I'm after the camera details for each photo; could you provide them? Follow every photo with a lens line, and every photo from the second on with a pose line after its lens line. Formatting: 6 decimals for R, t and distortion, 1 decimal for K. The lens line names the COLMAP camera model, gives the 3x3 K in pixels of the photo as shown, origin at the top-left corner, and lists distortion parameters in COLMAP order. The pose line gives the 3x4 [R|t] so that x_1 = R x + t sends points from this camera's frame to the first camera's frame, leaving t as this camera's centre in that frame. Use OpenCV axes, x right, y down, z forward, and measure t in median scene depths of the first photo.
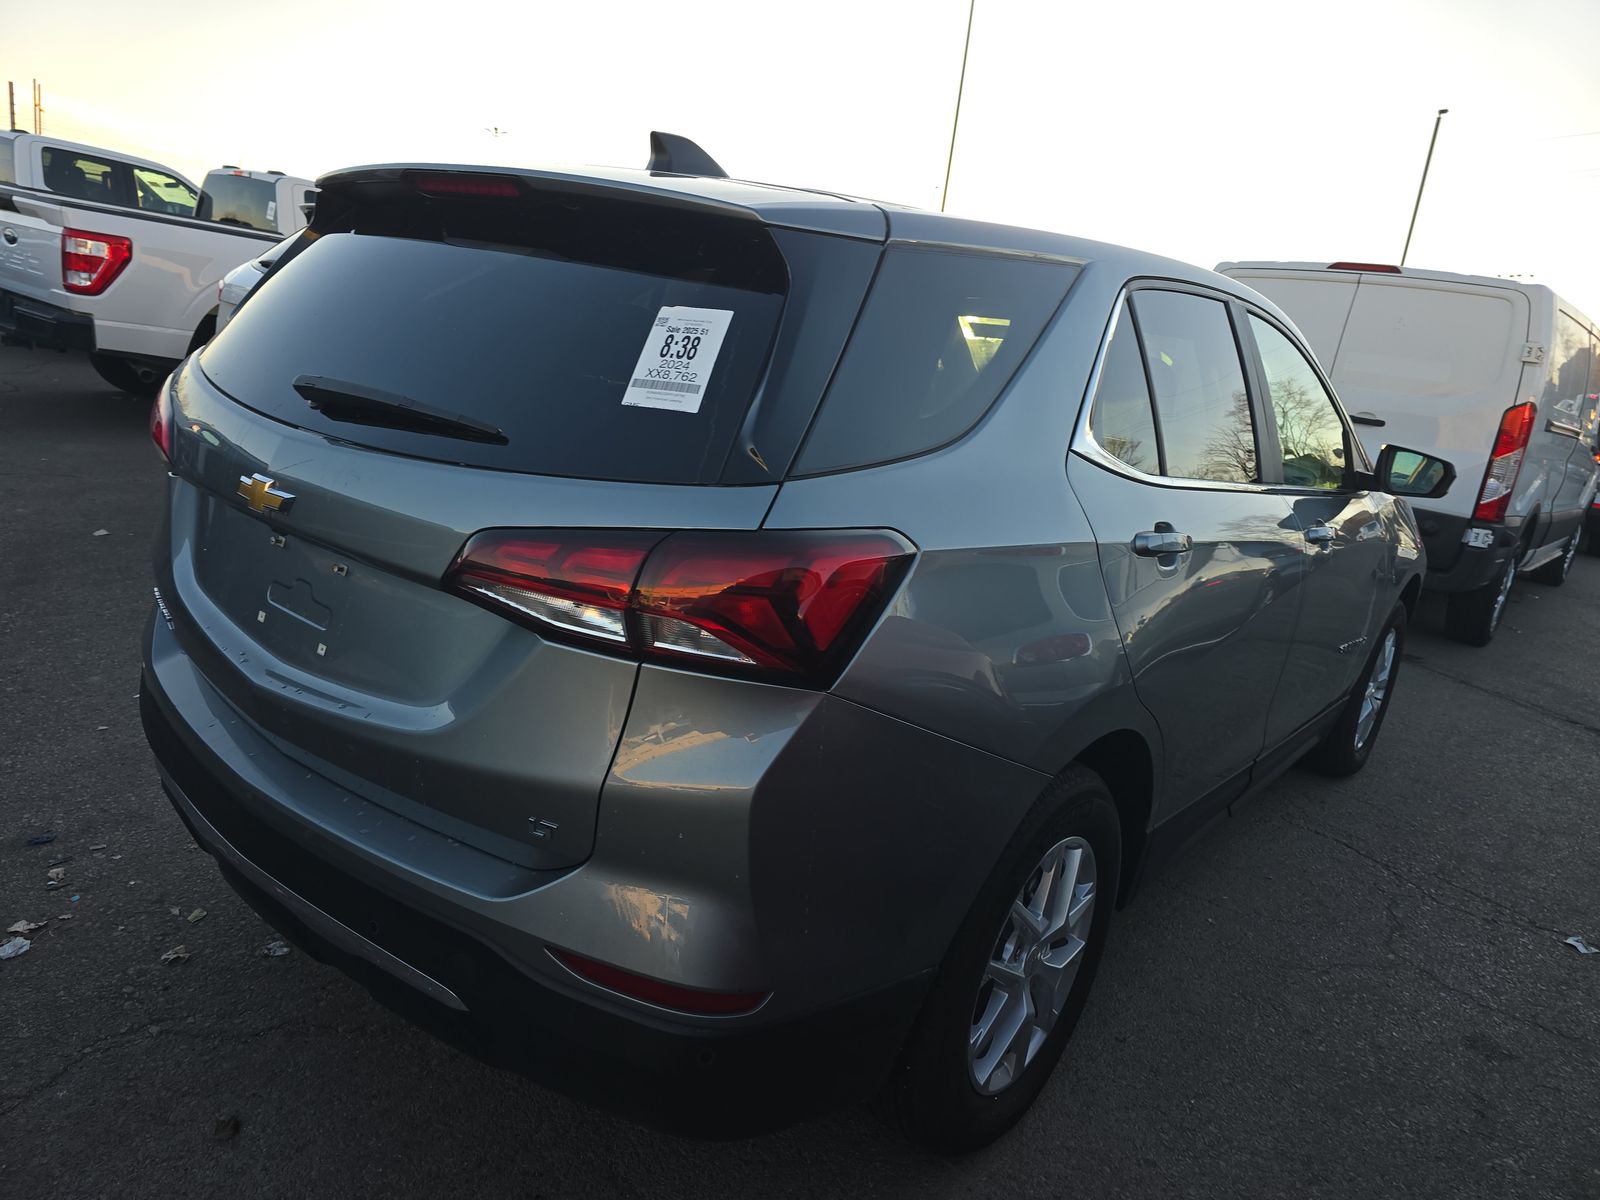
lens RADIAL K [[1083.3, 0, 797.4], [0, 1083.3, 601.8], [0, 0, 1]] dist [0.025605, -0.014674]
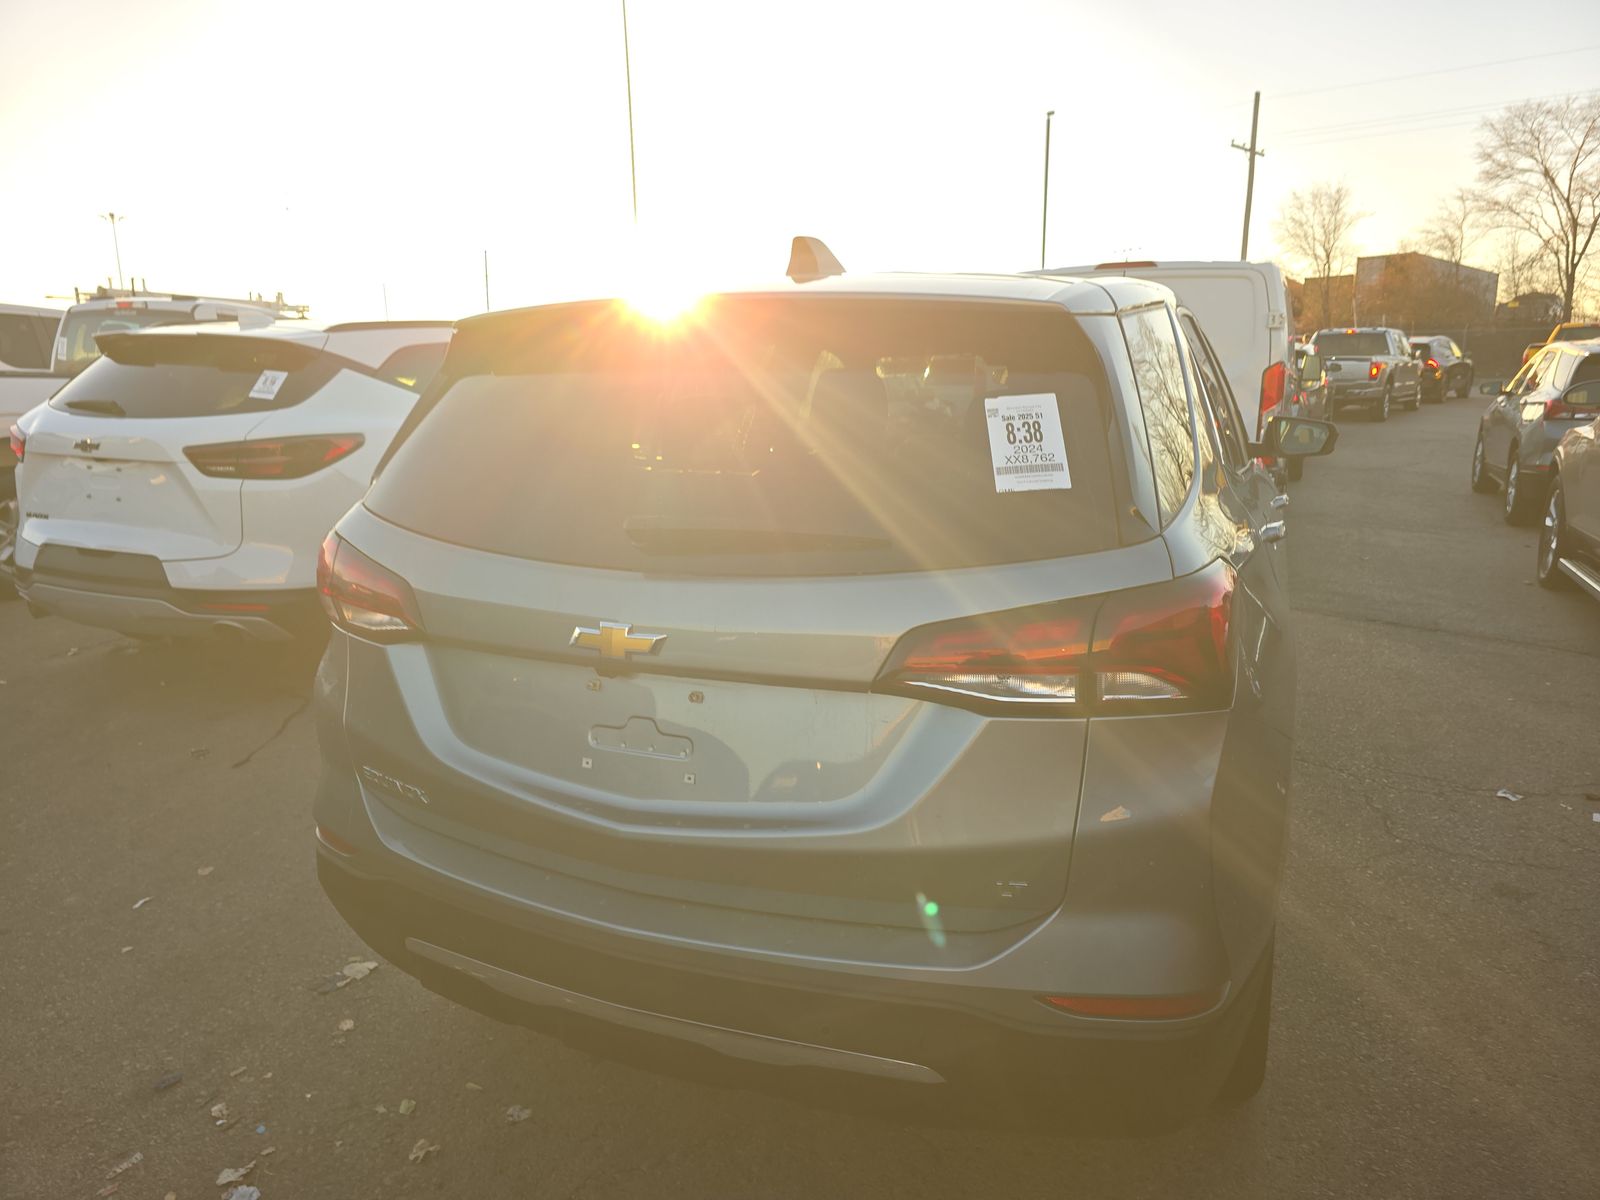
lens RADIAL K [[1083.3, 0, 824.4], [0, 1083.3, 603.2], [0, 0, 1]] dist [0.025605, -0.014674]
pose [[0.950166, -0.192604, 0.245127, -0.552897], [0.199421, 0.979909, -0.003054, -0.092248], [-0.239614, 0.051785, 0.969486, -0.015111]]
